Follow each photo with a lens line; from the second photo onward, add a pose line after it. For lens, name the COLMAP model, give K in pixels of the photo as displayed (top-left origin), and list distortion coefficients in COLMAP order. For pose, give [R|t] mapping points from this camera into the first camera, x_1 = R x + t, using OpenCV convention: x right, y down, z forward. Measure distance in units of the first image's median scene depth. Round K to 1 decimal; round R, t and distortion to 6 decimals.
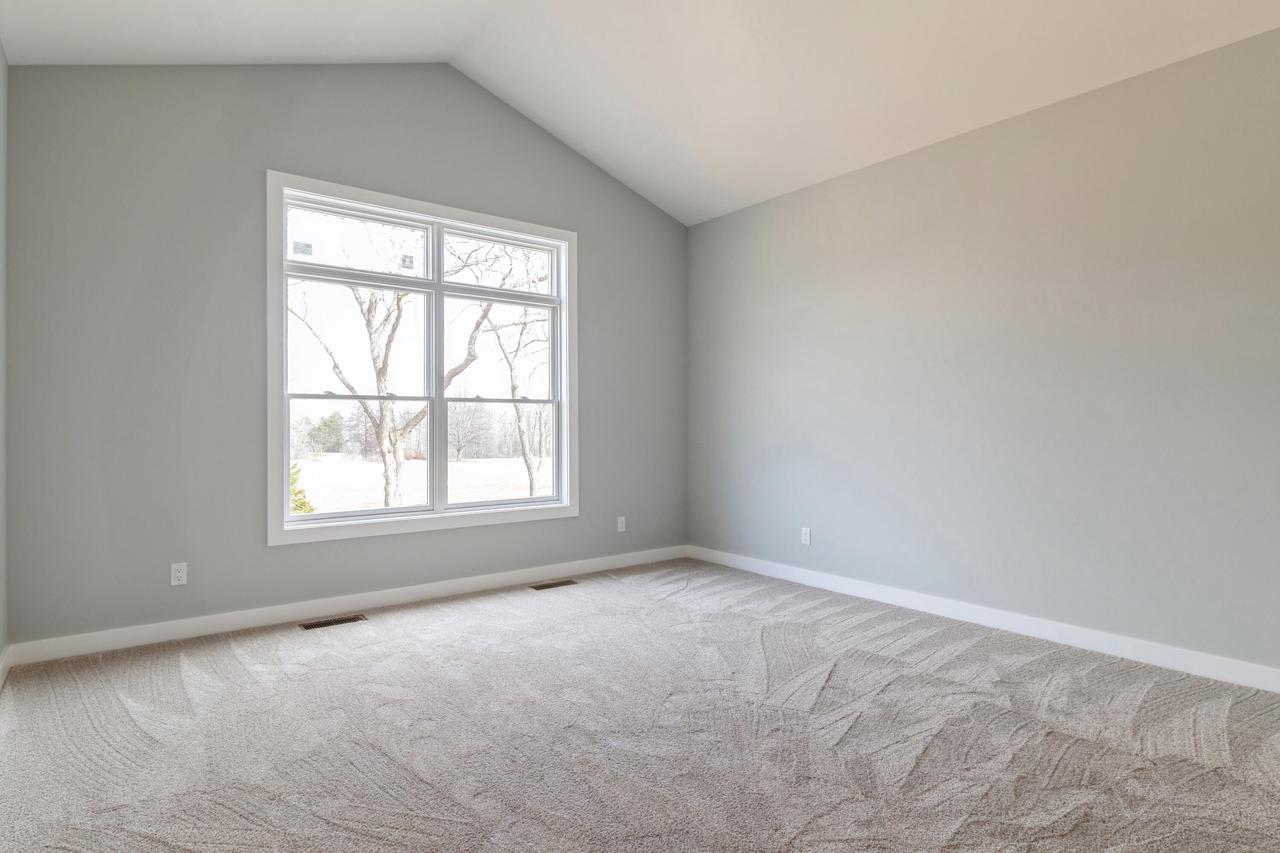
lens RADIAL K [[684.0, 0, 636.3], [0, 684.0, 419.6], [0, 0, 1]] dist [0.000890, -0.000185]
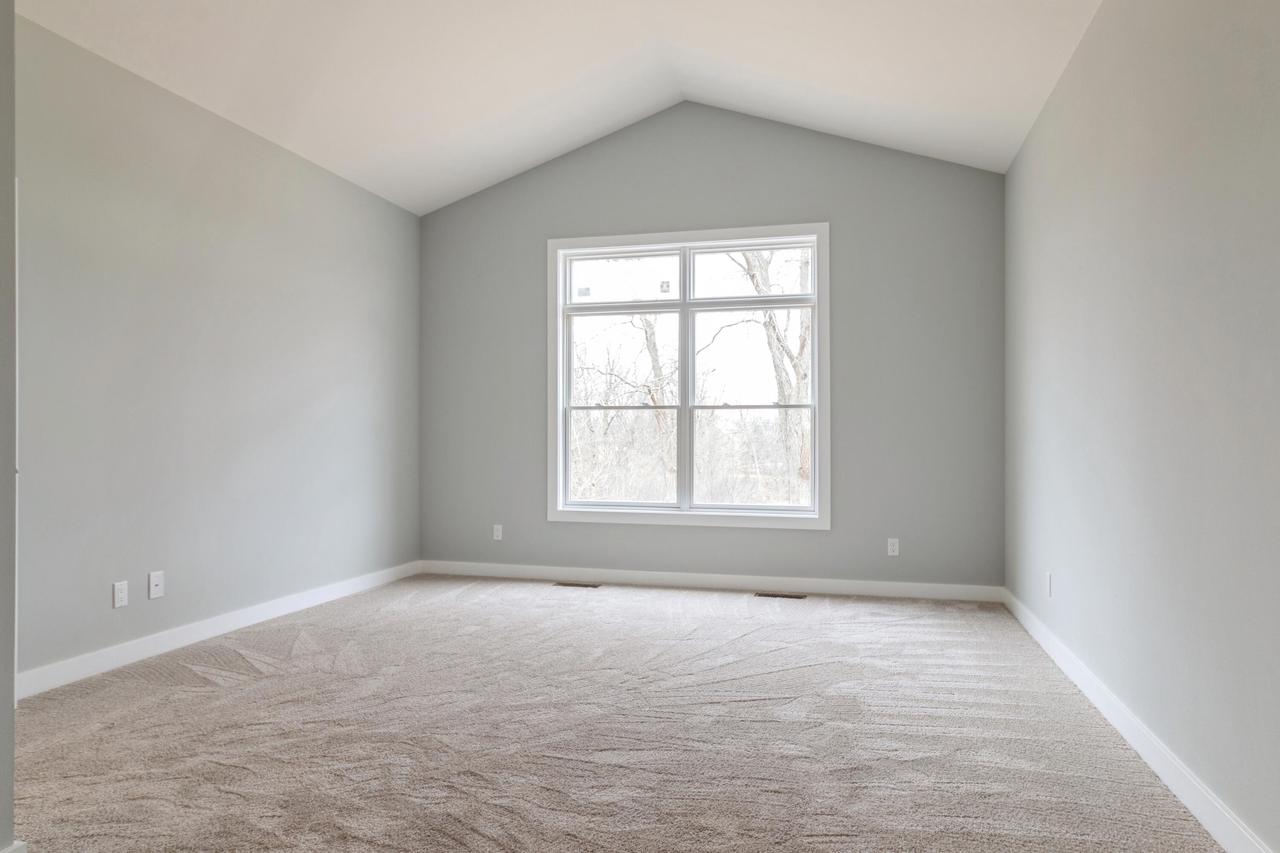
lens RADIAL K [[822.0, 0, 641.2], [0, 822.0, 424.2], [0, 0, 1]] dist [-0.000511, -0.000169]
pose [[0.605811, -0.009857, -0.795547, 0.723811], [0.000510, 0.999928, -0.012001, 0.013316], [0.795608, 0.006865, 0.605772, 0.145142]]
